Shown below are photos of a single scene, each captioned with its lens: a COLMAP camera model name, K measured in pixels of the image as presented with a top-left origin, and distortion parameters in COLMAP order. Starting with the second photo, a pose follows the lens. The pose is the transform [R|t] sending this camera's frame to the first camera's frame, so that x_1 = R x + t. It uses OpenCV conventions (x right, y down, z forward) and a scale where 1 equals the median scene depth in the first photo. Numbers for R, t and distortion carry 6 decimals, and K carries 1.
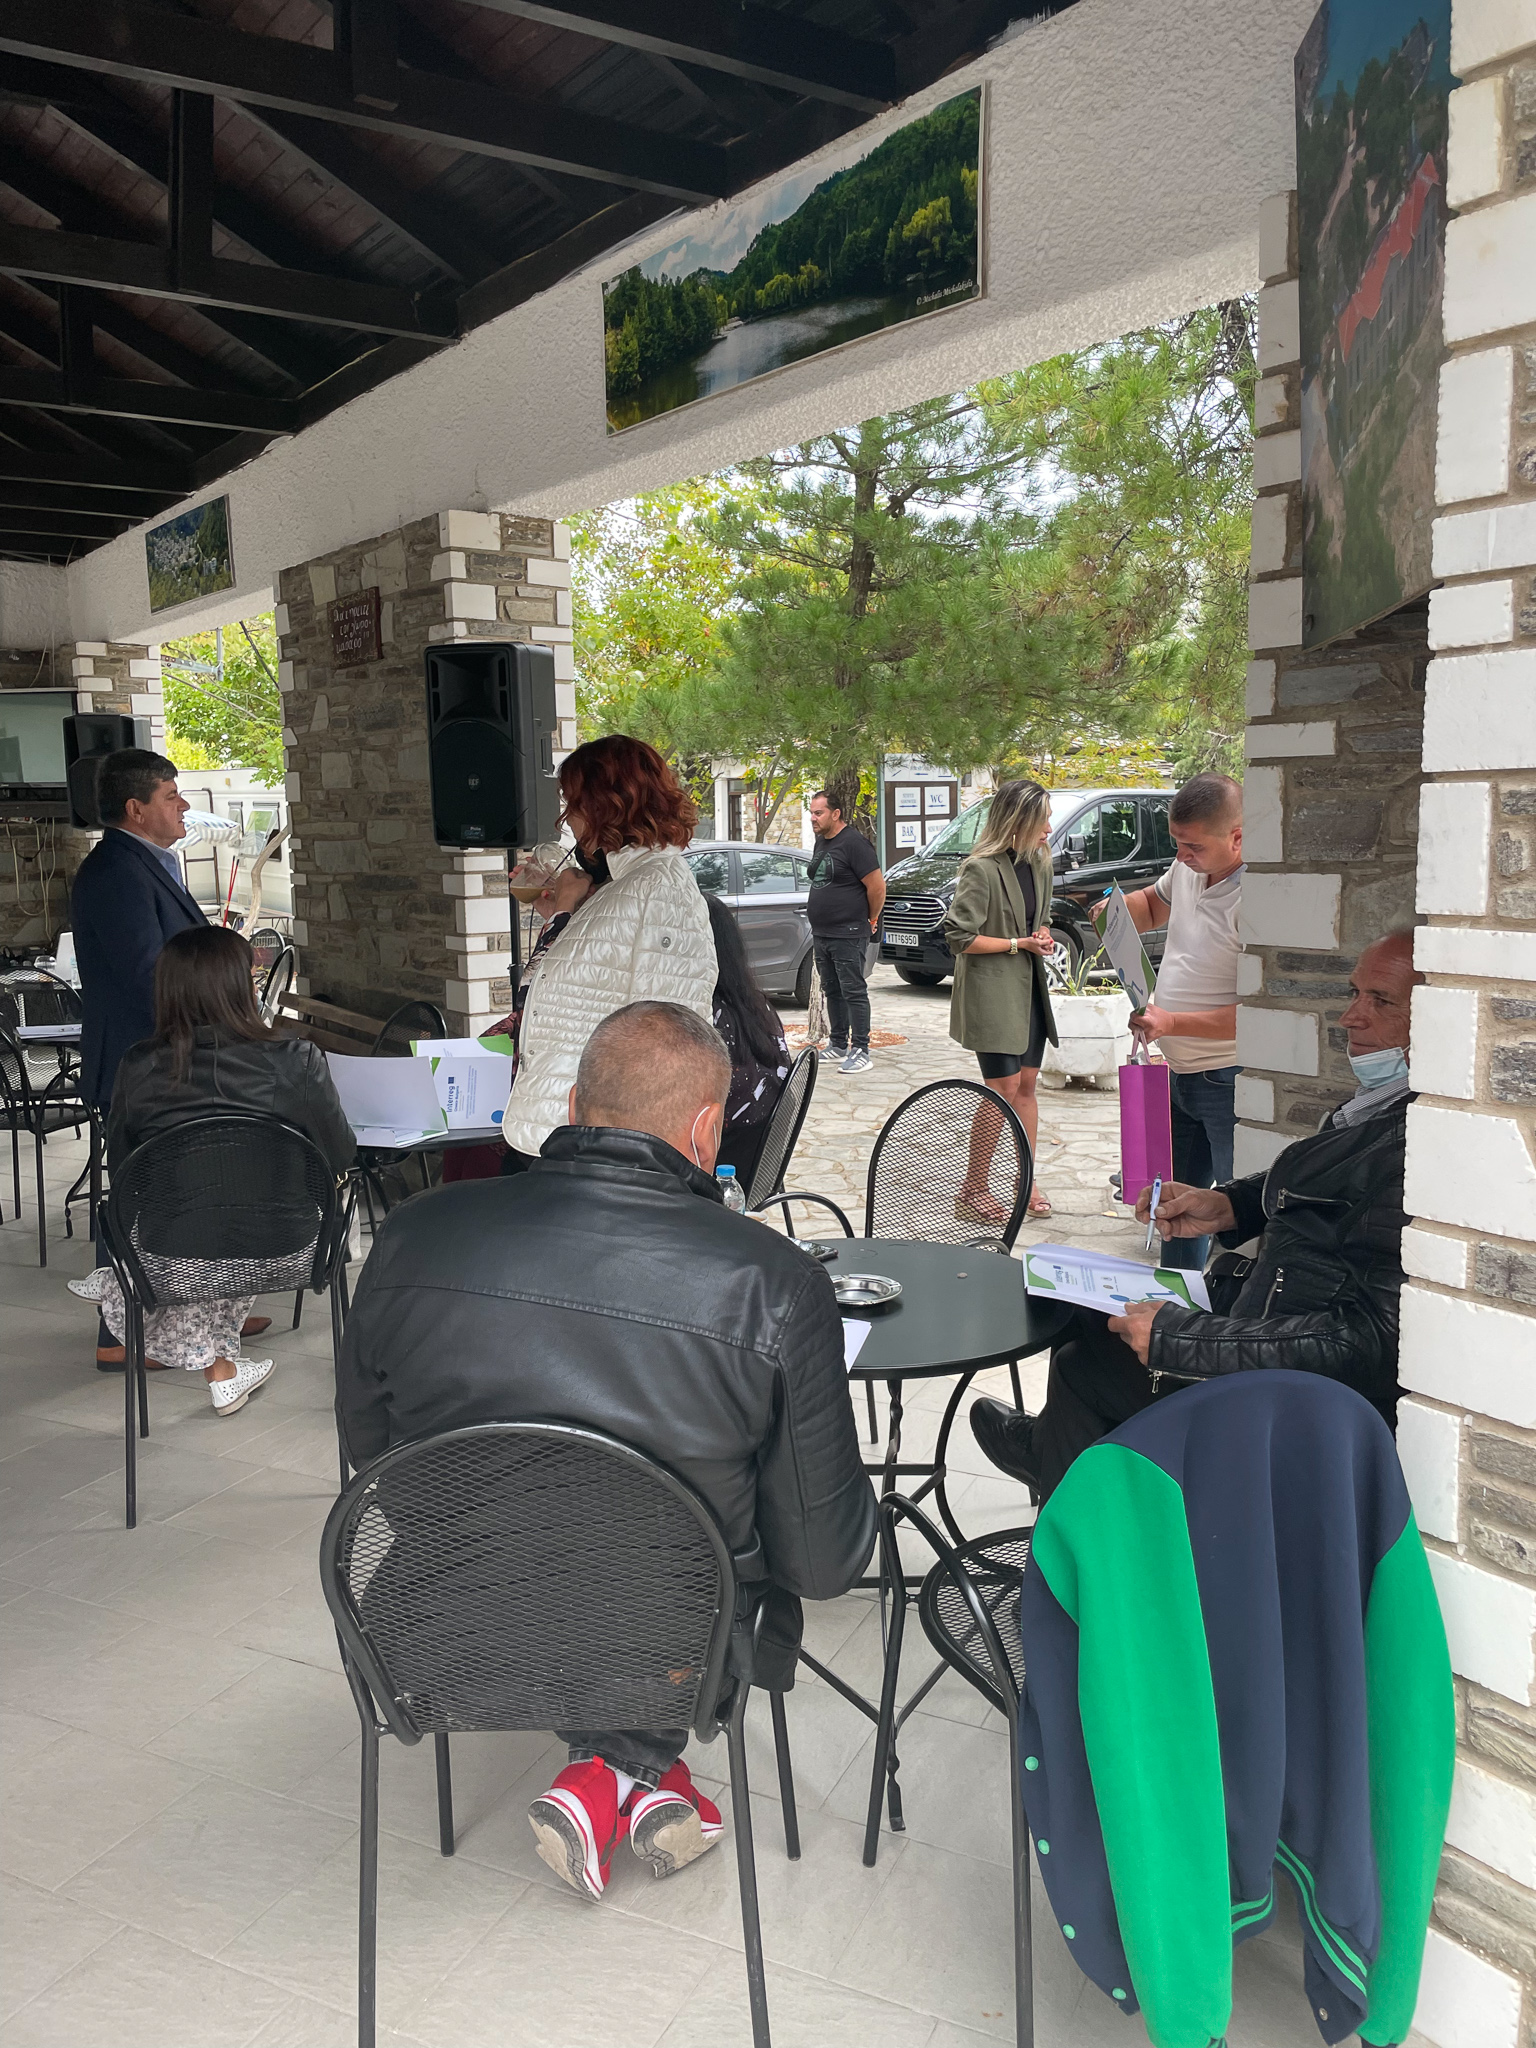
lens RADIAL K [[1563.7, 0, 776.0], [0, 1563.7, 1013.4], [0, 0, 1]] dist [0.085122, -0.112062]
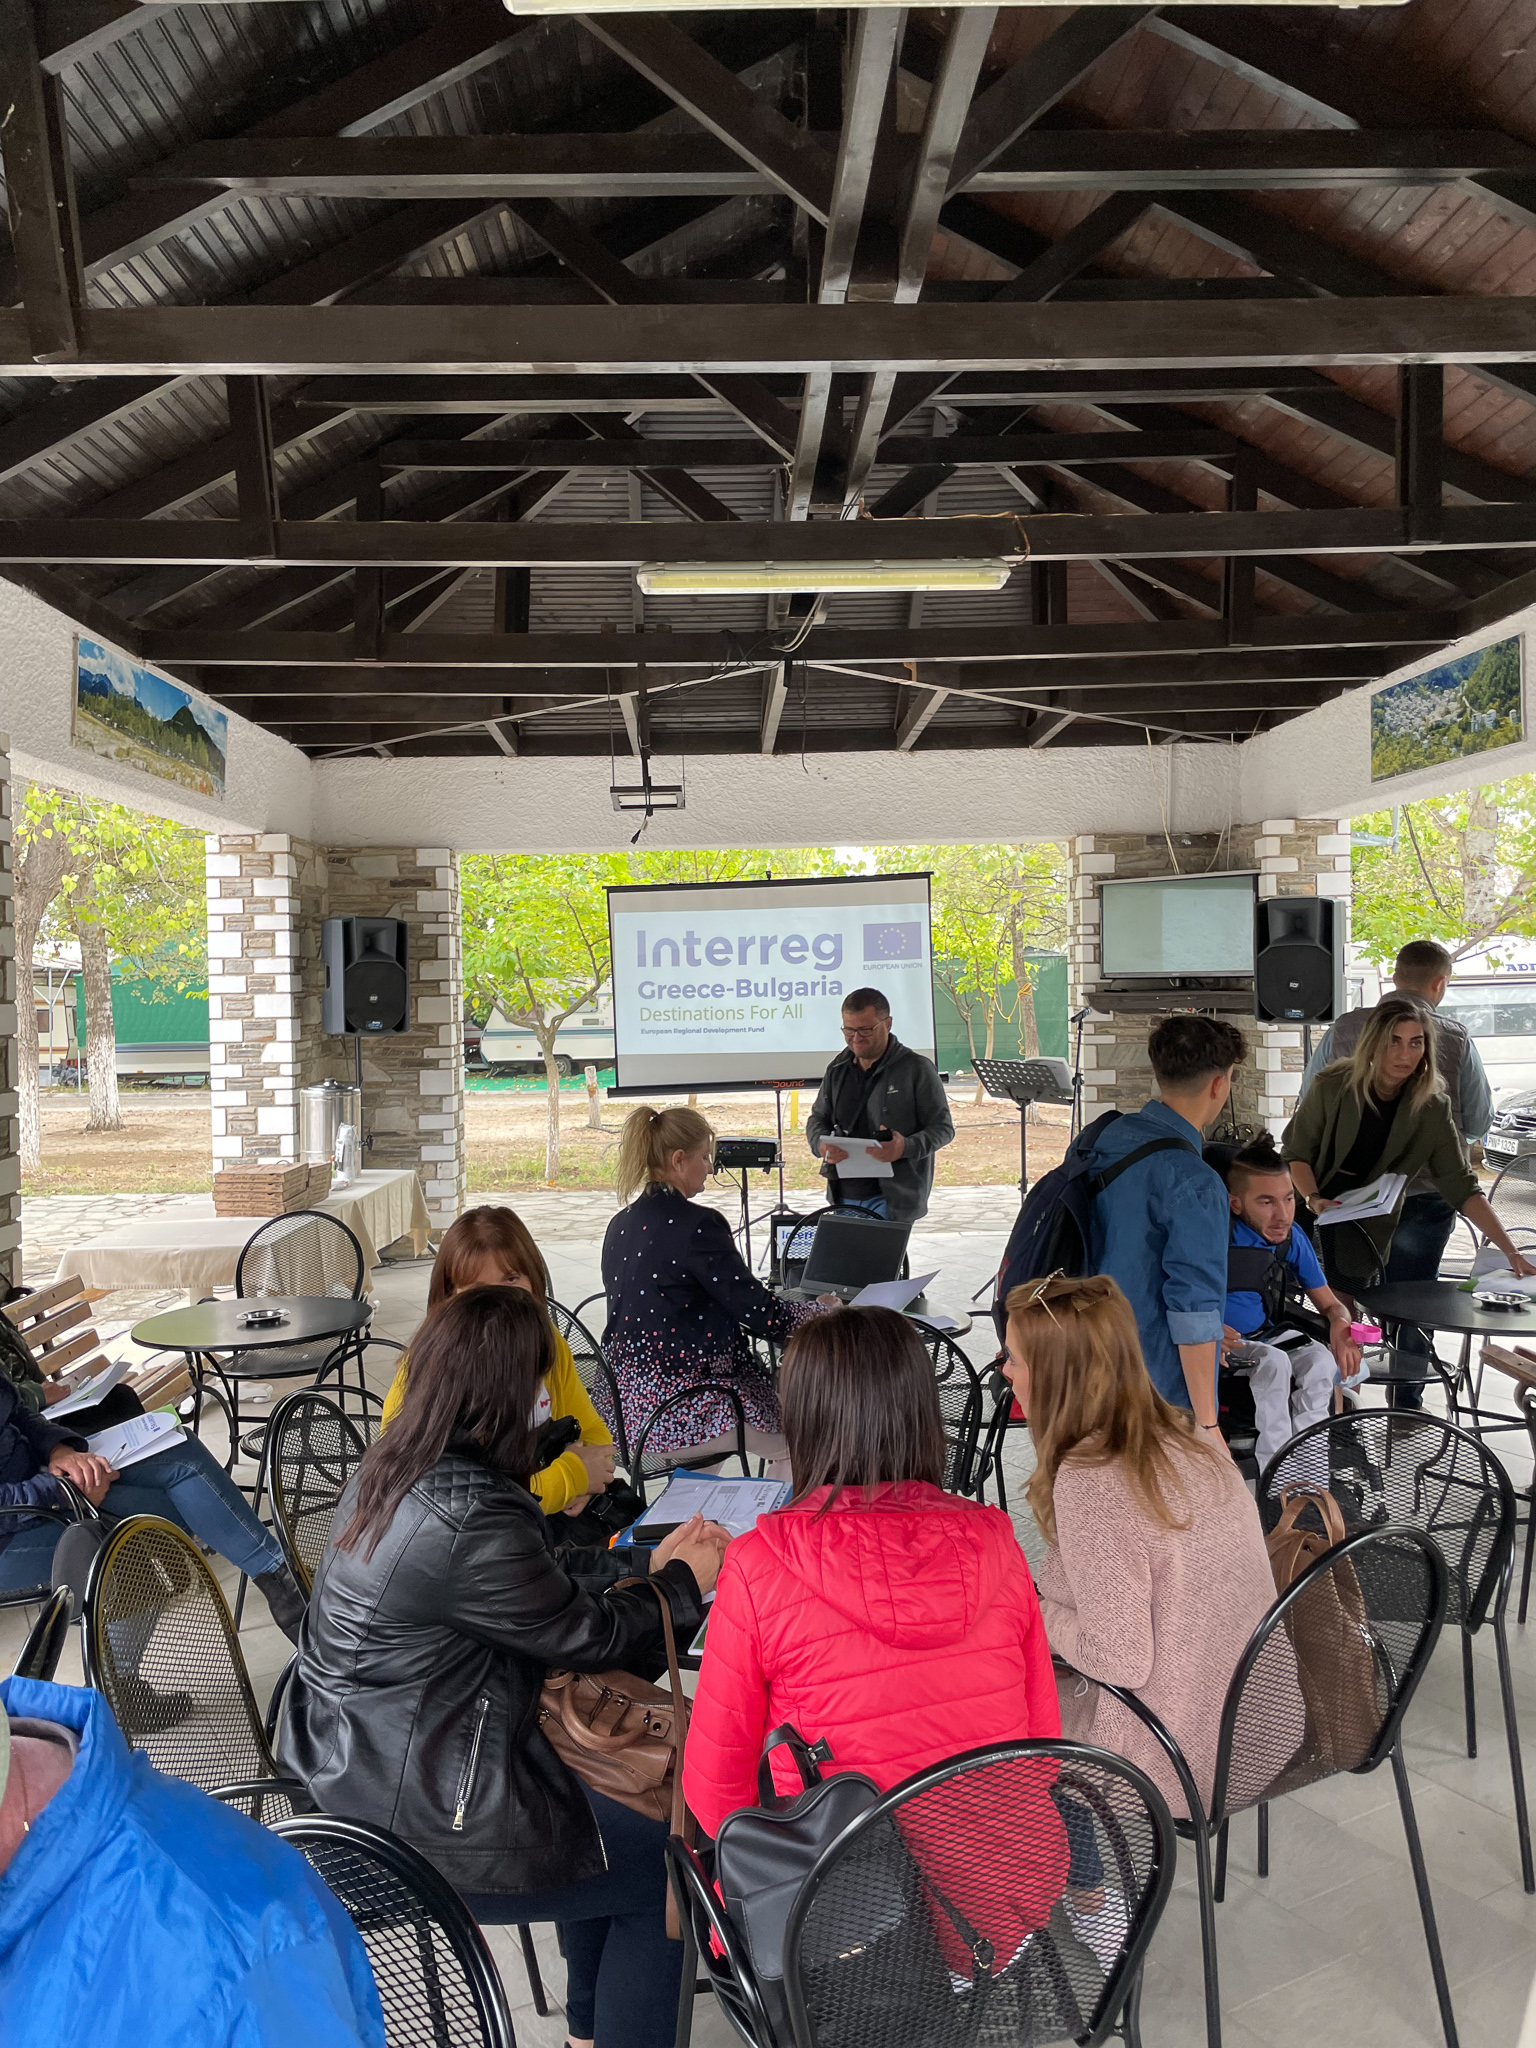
lens RADIAL K [[1563.7, 0, 745.1], [0, 1563.7, 1002.4], [0, 0, 1]] dist [0.085122, -0.112062]
pose [[0.820823, 0.002969, -0.571175, -0.256985], [-0.065378, 0.993903, -0.088787, -0.042951], [0.567429, 0.110221, 0.816012, 0.138840]]
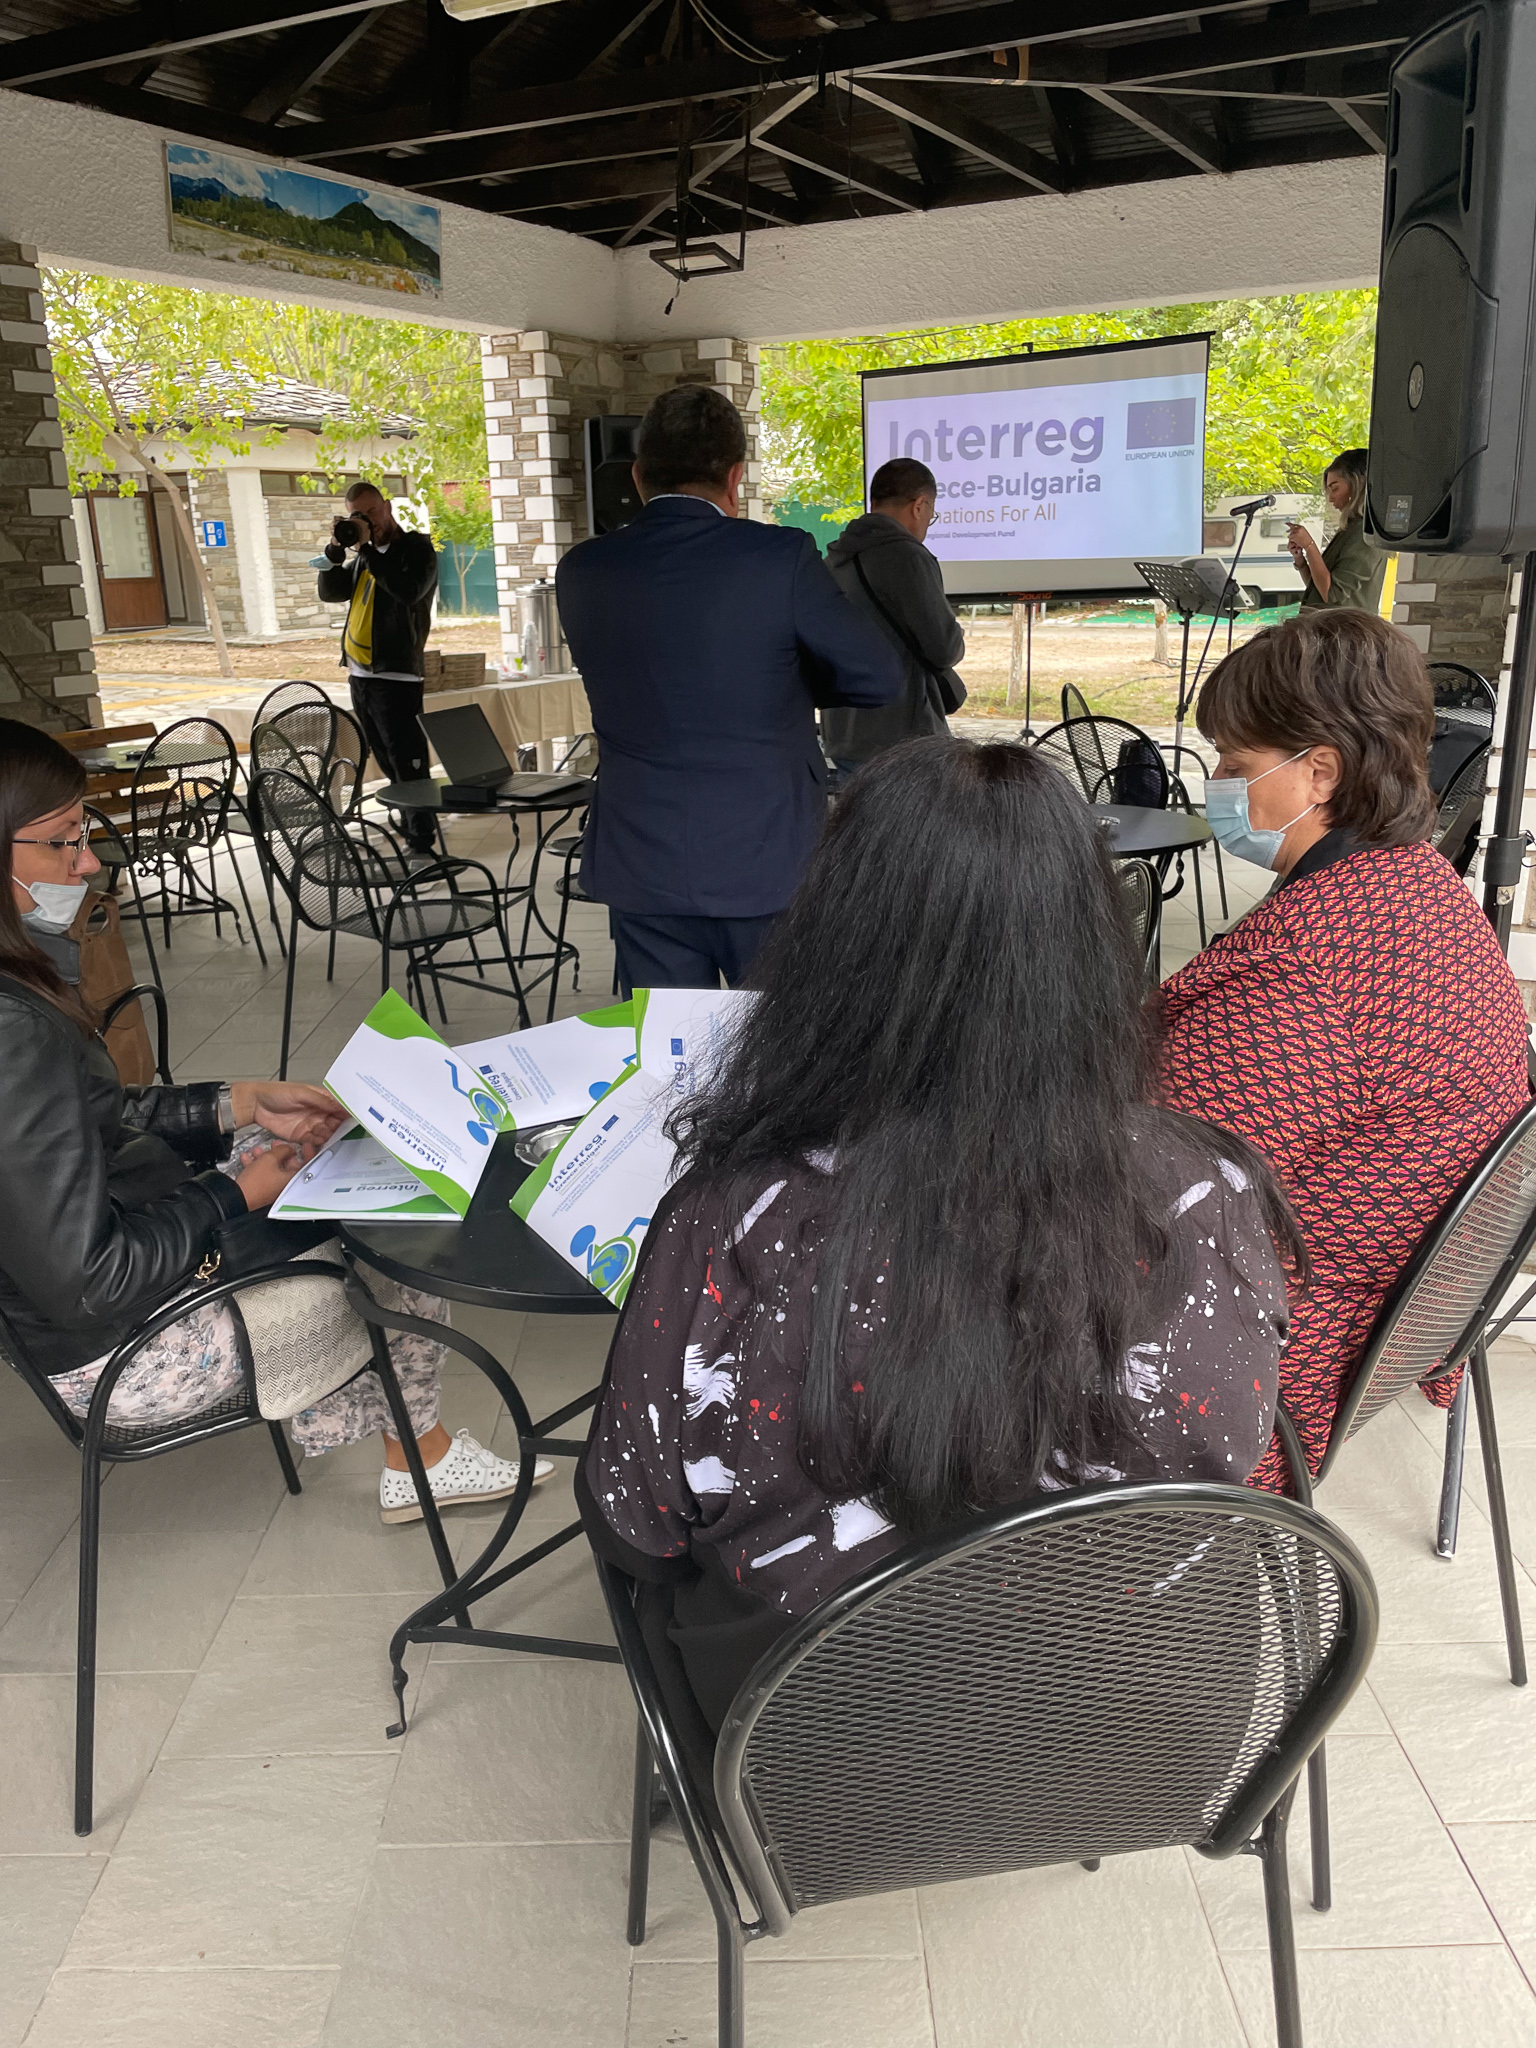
lens RADIAL K [[1563.7, 0, 721.8], [0, 1563.7, 1044.0], [0, 0, 1]] dist [0.085122, -0.112062]
pose [[0.429615, 0.279655, -0.858617, 0.125511], [-0.100710, 0.959744, 0.262201, -0.059177], [0.897379, -0.026174, 0.440485, 0.535217]]
